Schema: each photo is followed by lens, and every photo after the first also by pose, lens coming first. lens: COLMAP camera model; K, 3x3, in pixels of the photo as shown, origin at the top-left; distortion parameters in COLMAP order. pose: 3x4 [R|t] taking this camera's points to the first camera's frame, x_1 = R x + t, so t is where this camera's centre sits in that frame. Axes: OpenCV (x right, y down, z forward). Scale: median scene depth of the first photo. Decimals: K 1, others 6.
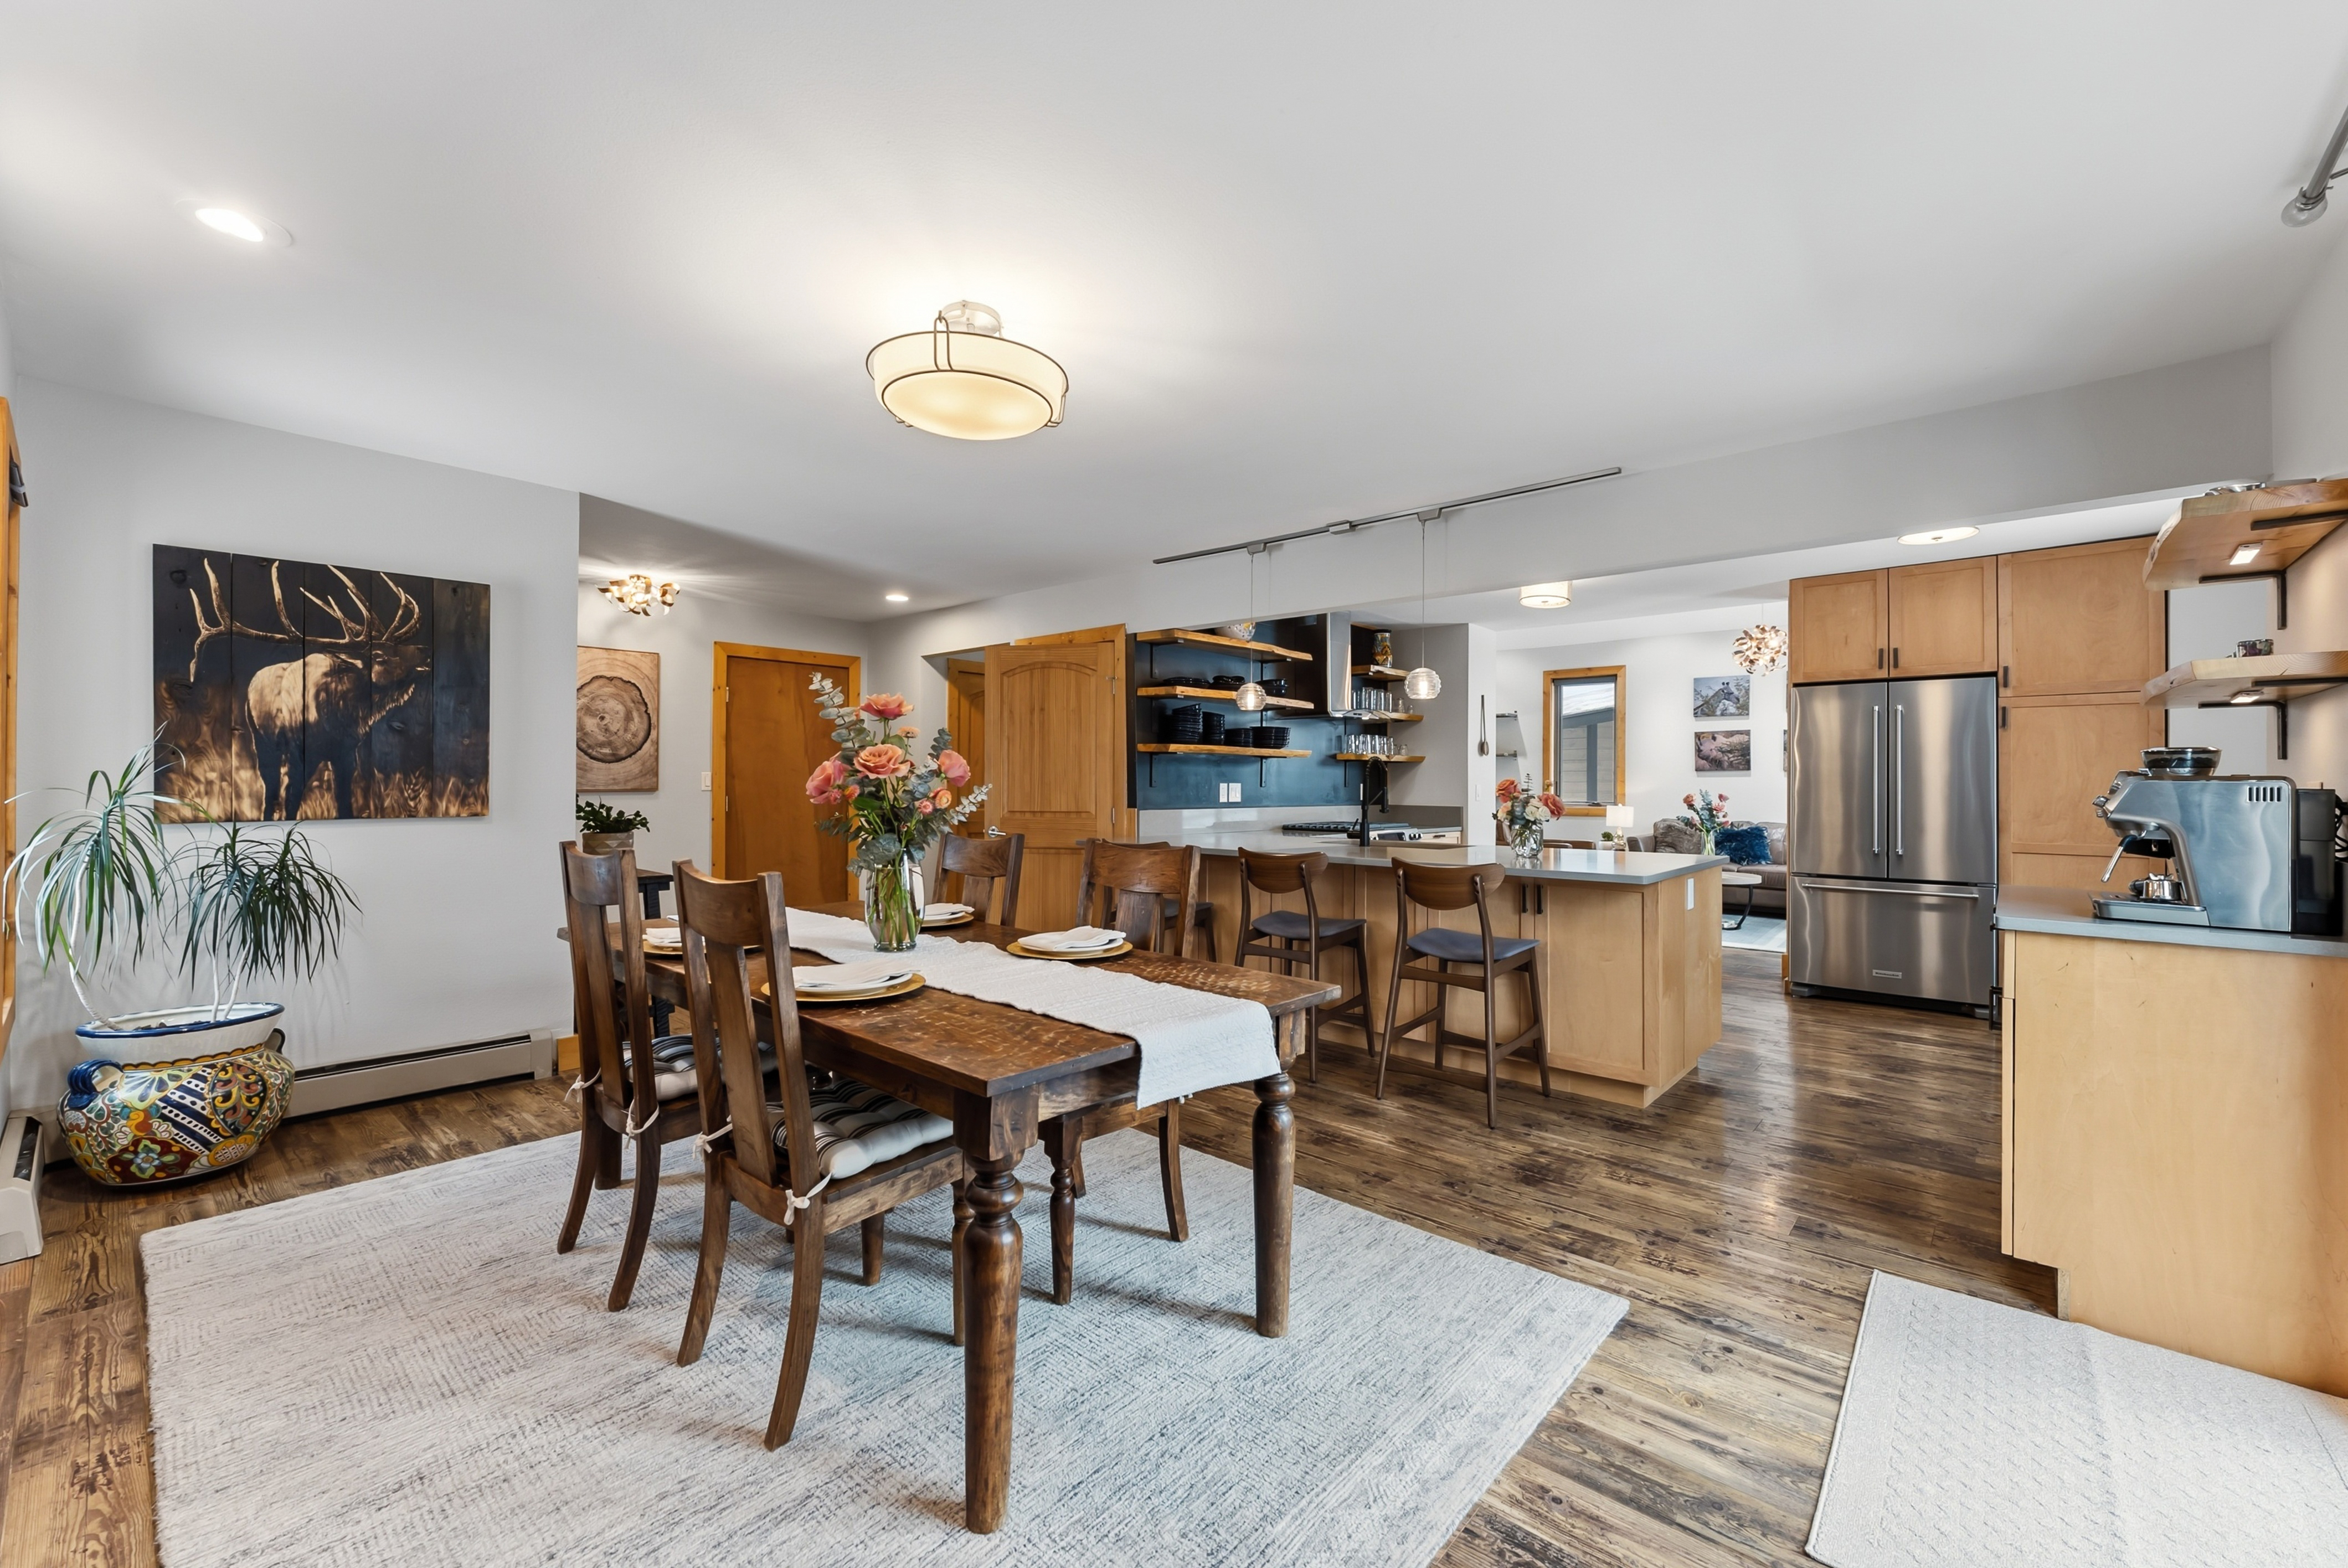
lens RADIAL K [[949.4, 0, 1176.1], [0, 949.4, 776.6], [0, 0, 1]] dist [0.002156, -0.000611]
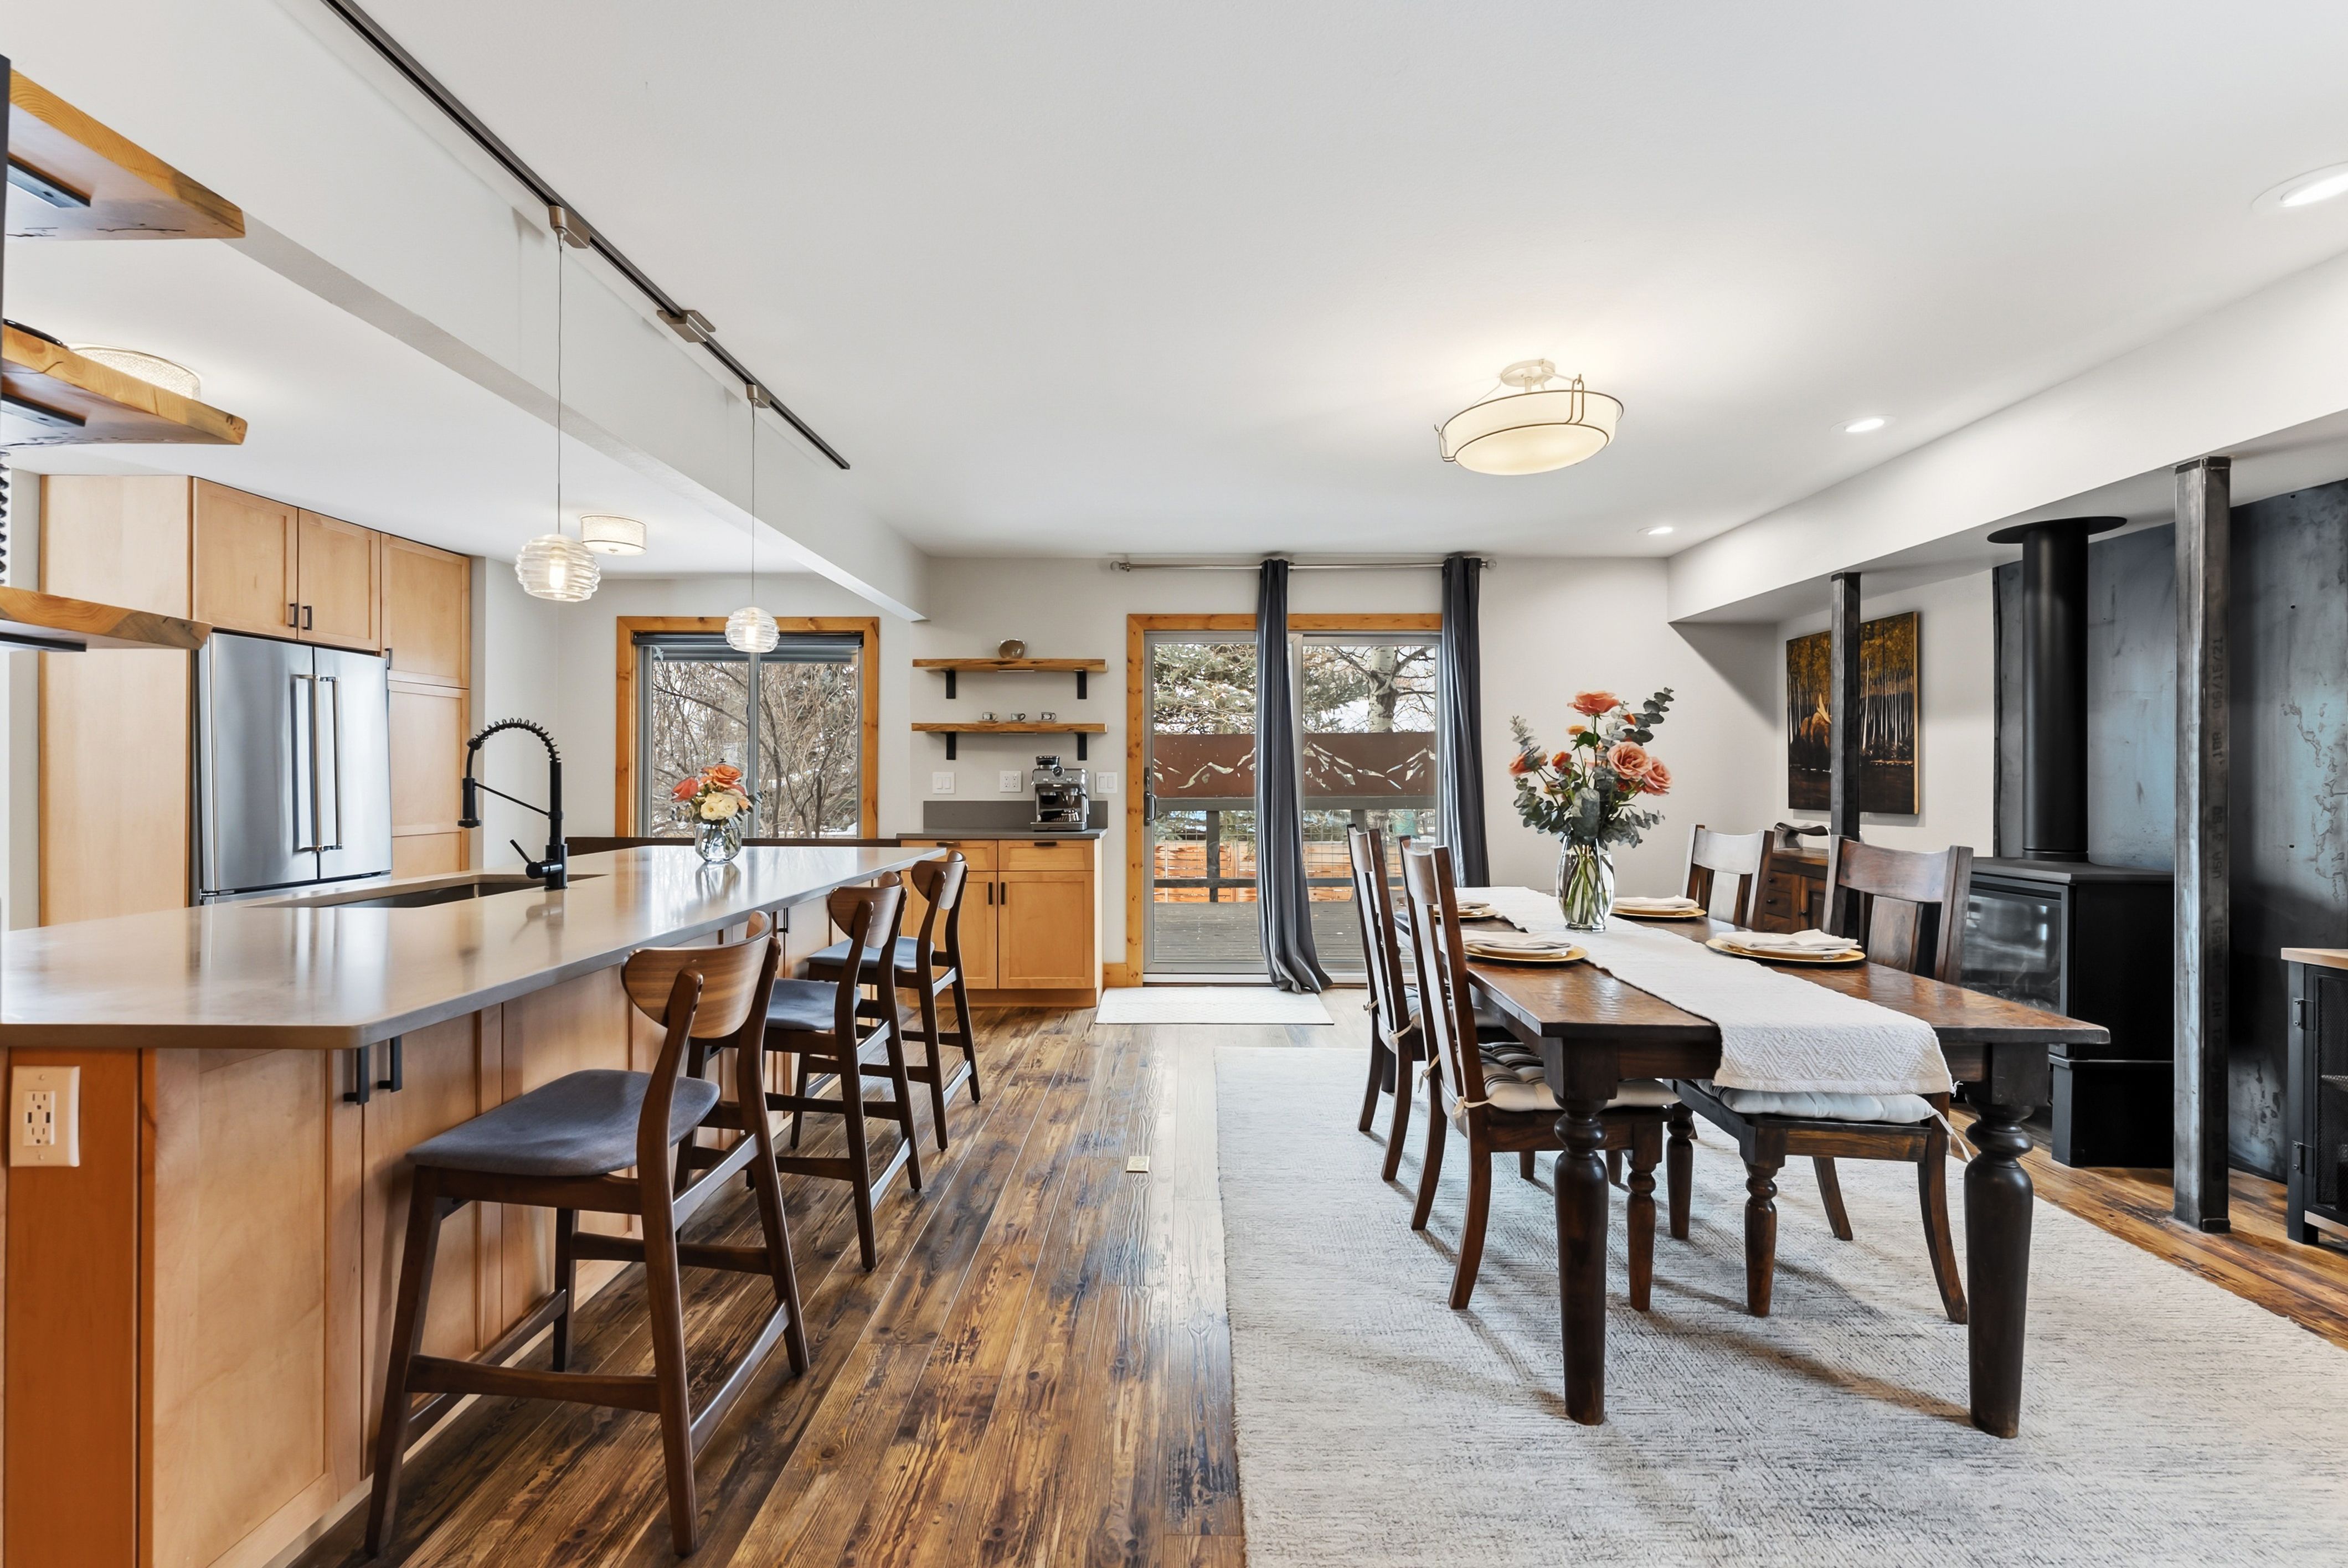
lens RADIAL K [[949.4, 0, 1163.1], [0, 949.4, 771.6], [0, 0, 1]] dist [0.002156, -0.000611]
pose [[-0.642326, -0.003493, 0.766423, -0.274048], [-0.011697, 0.999918, -0.005246, 0.004593], [-0.766342, -0.012335, -0.642314, 0.697689]]
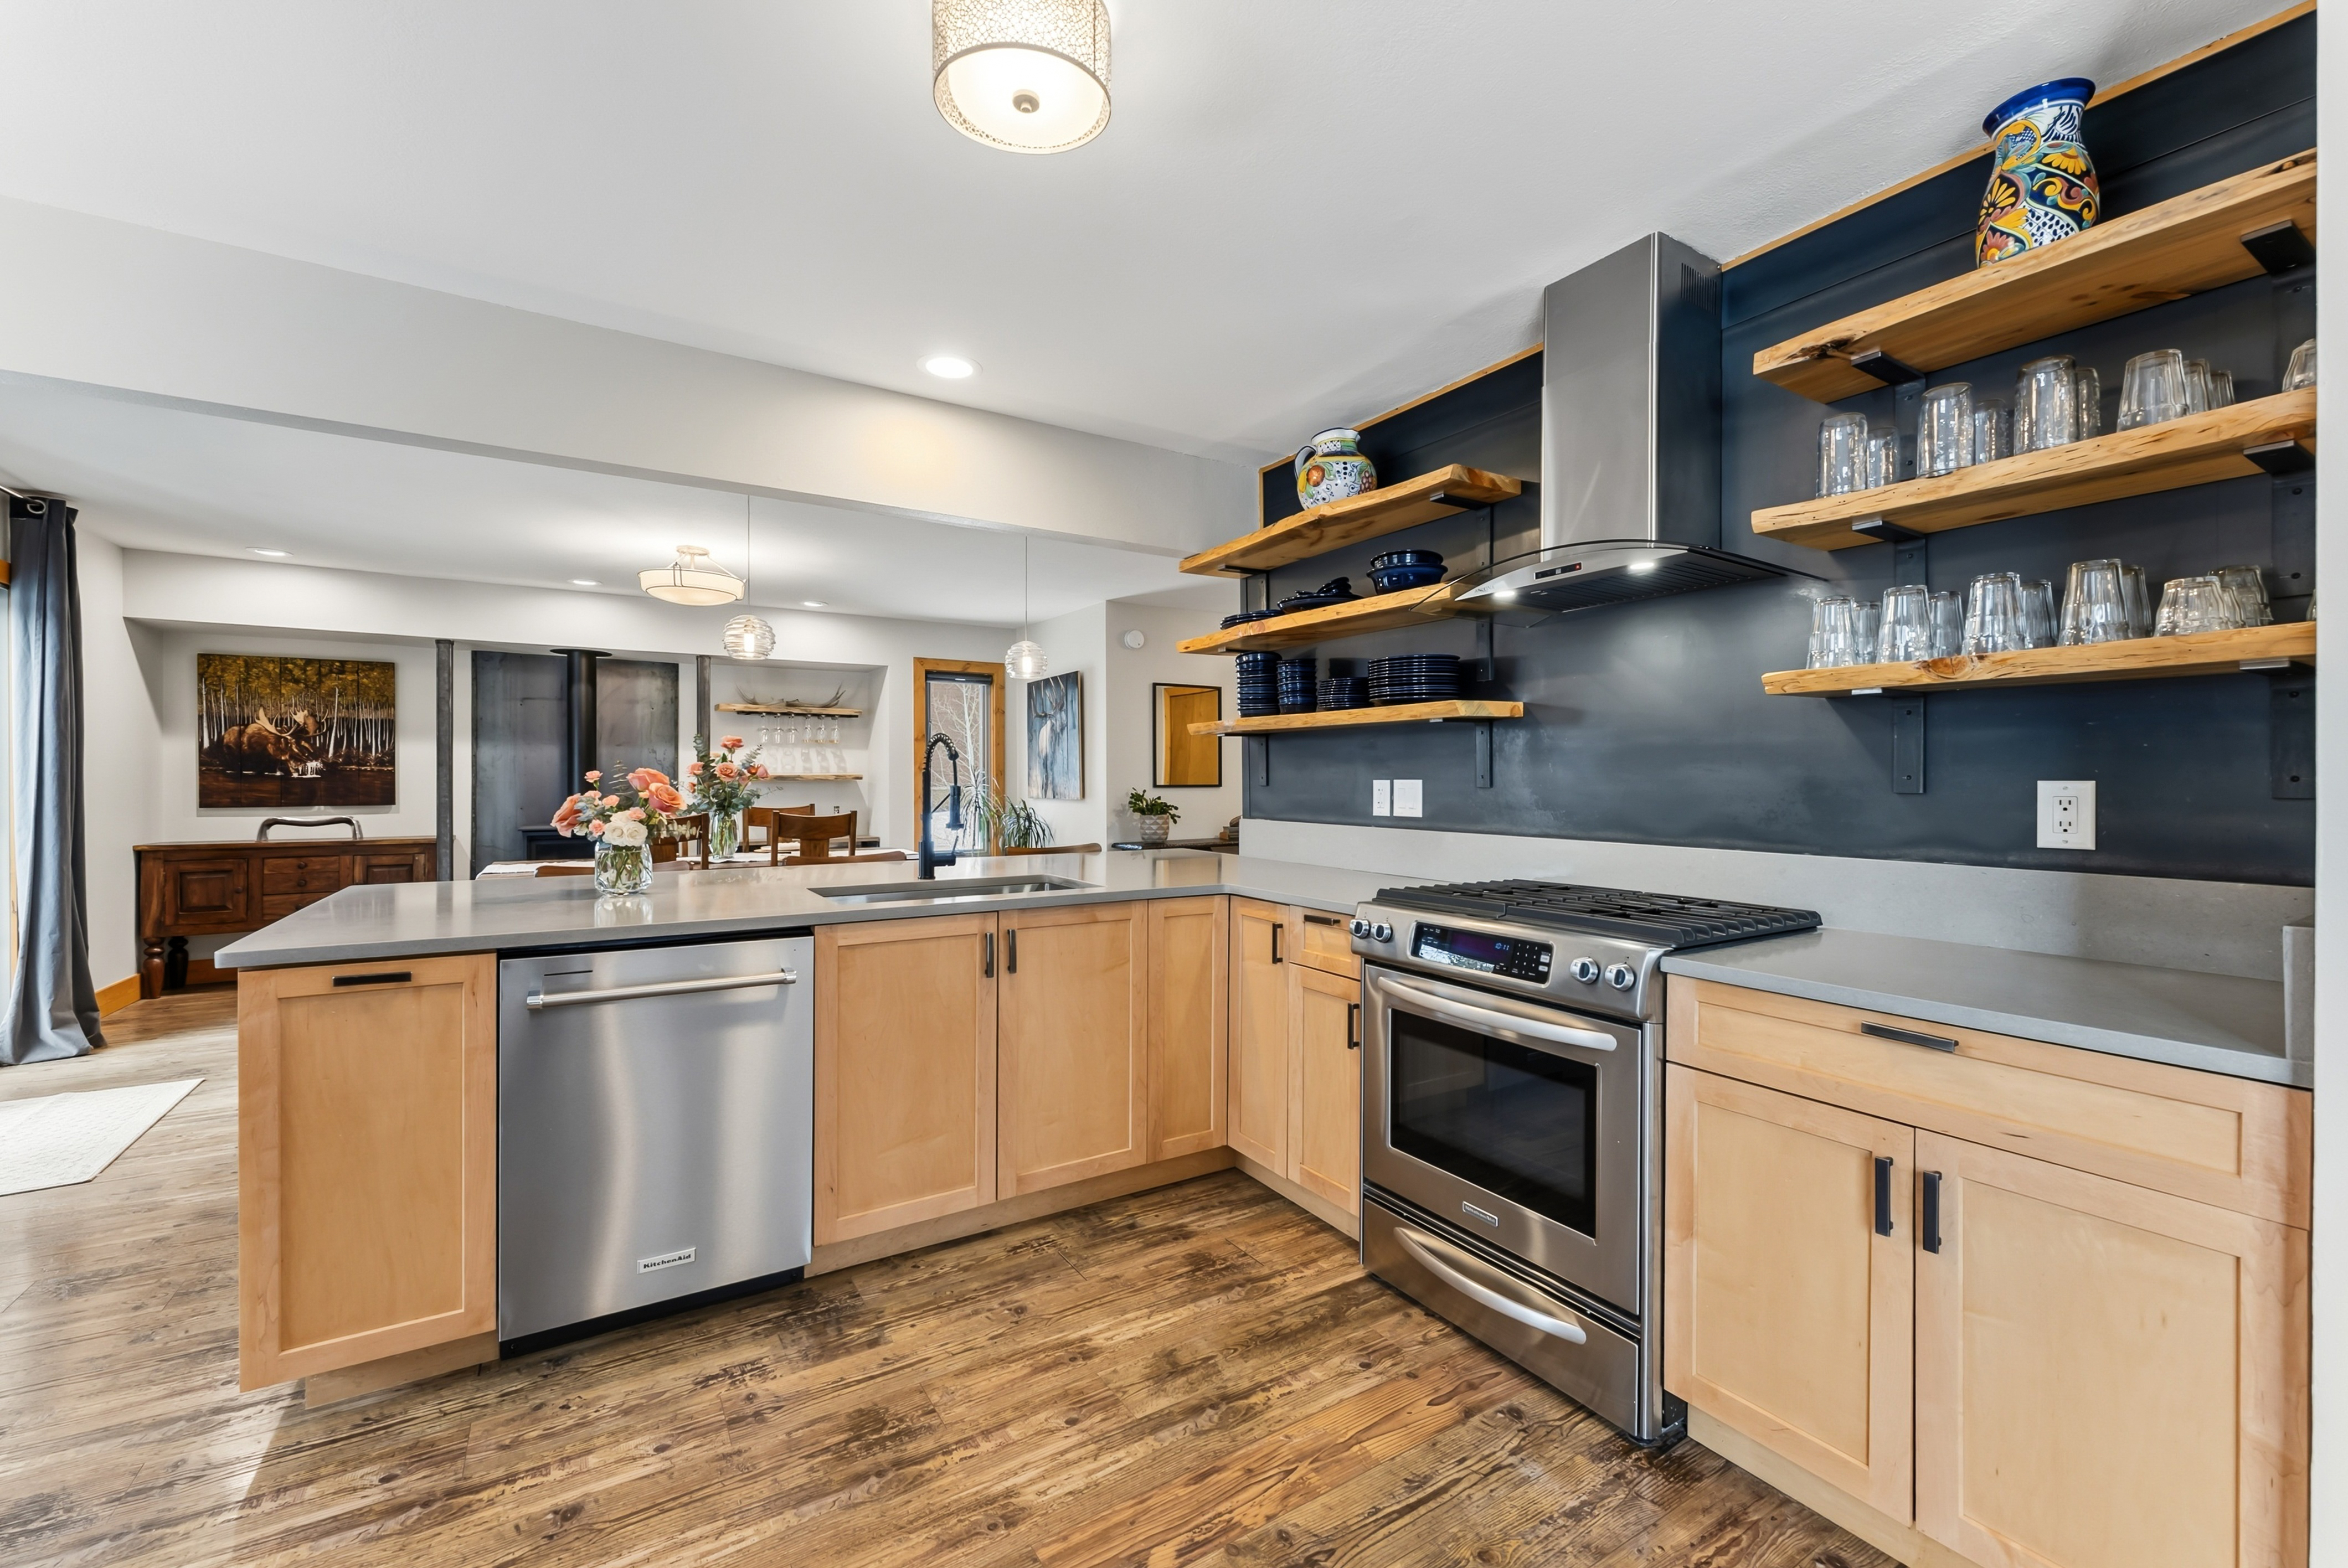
lens RADIAL K [[958.5, 0, 1173.2], [0, 958.5, 778.6], [0, 0, 1]] dist [-0.001939, -0.000158]
pose [[-0.281690, -0.007114, -0.959479, 0.496852], [0.003411, 0.999959, -0.008415, 0.008702], [0.959499, -0.005644, -0.281654, 0.867611]]
